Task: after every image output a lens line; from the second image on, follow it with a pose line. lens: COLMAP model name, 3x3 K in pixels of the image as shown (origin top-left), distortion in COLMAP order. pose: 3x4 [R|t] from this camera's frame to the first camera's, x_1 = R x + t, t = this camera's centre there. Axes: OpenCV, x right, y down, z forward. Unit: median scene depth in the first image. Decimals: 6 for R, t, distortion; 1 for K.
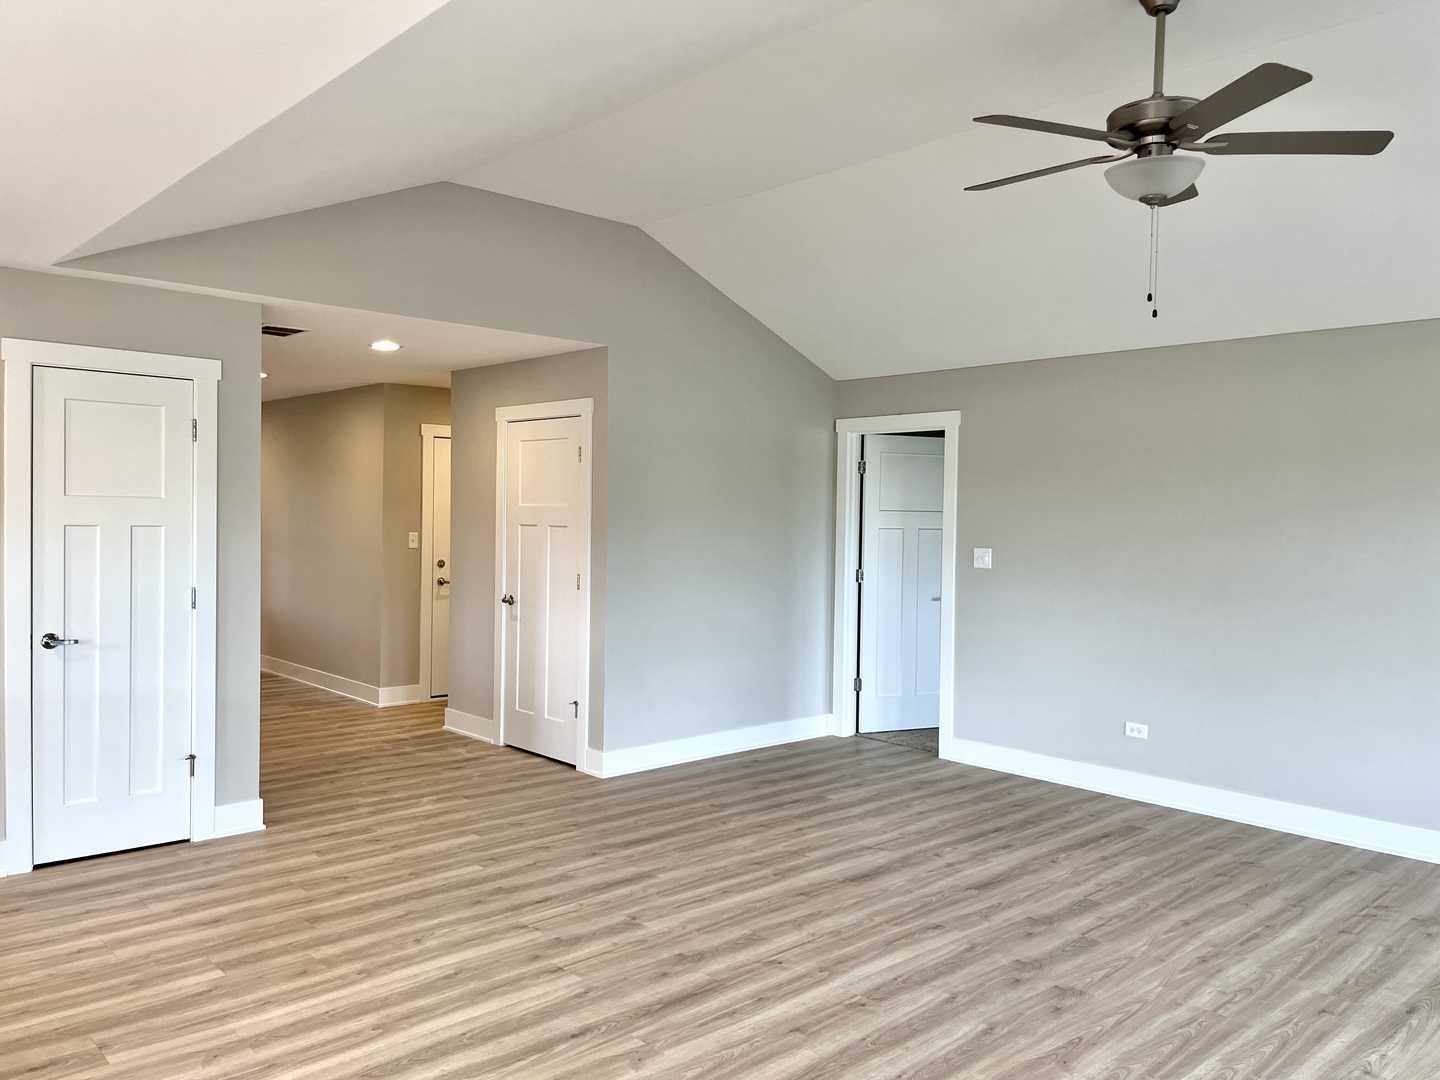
lens RADIAL K [[1104.2, 0, 720.0], [0, 1104.2, 540.0], [0, 0, 1]] dist [0.083833, -0.102155]
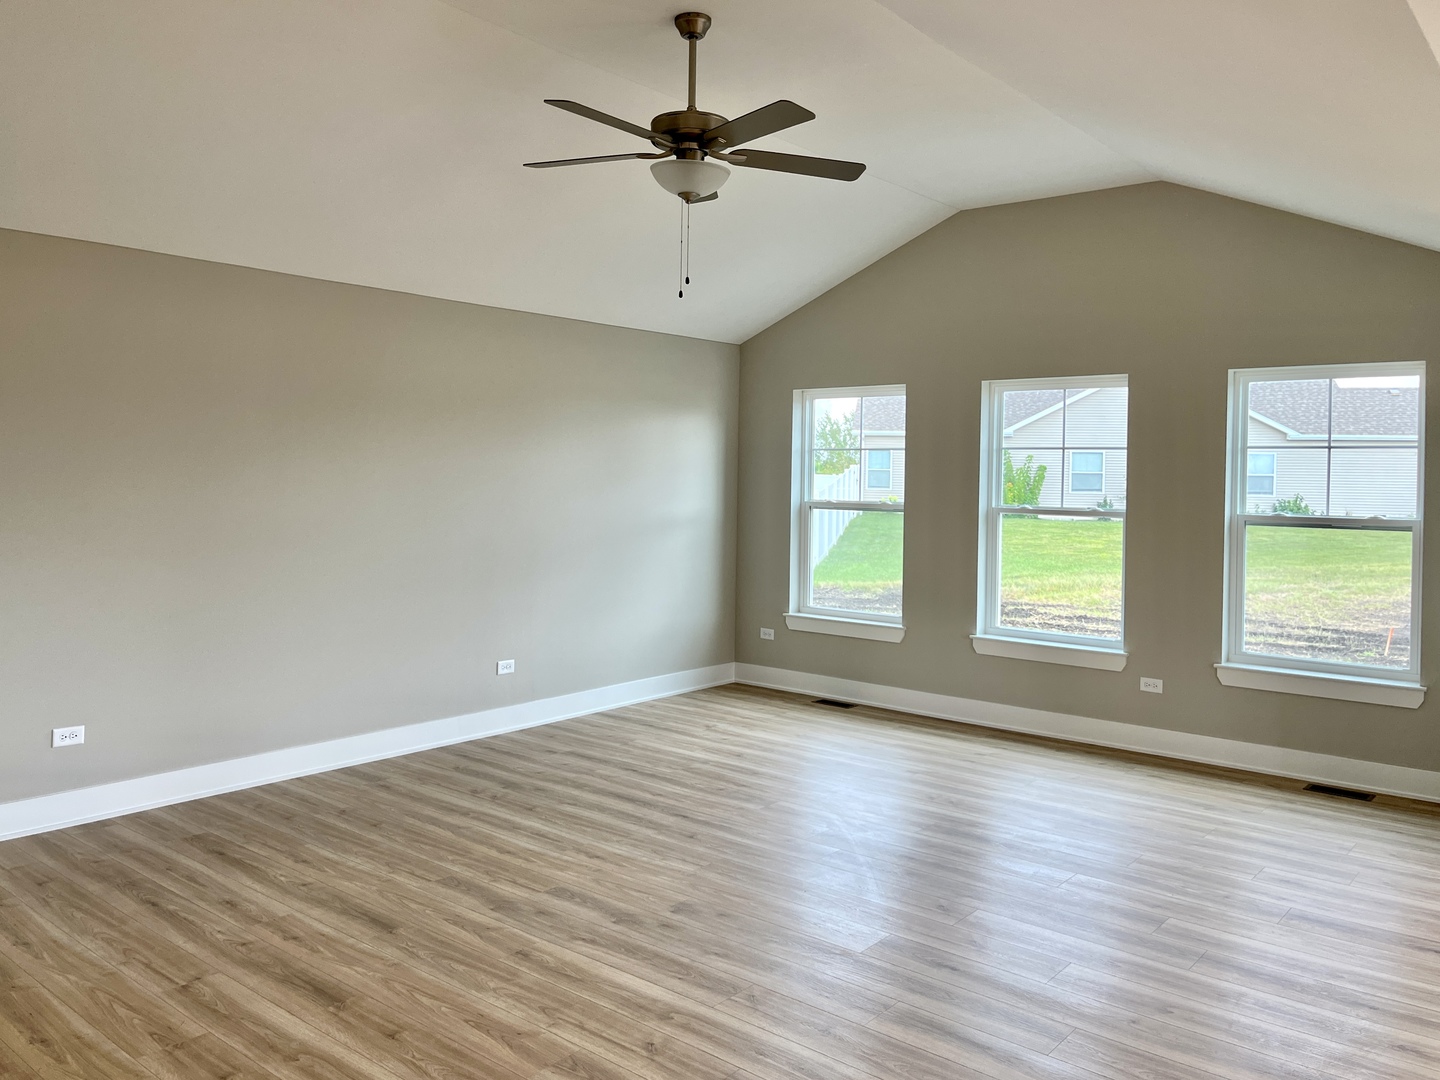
lens RADIAL K [[1104.2, 0, 720.0], [0, 1104.2, 540.0], [0, 0, 1]] dist [0.083833, -0.102155]
pose [[-0.135025, -0.077942, 0.987772, -0.622230], [-0.001631, 0.996917, 0.078441, -0.038541], [-0.990841, 0.008981, -0.134736, 0.914661]]
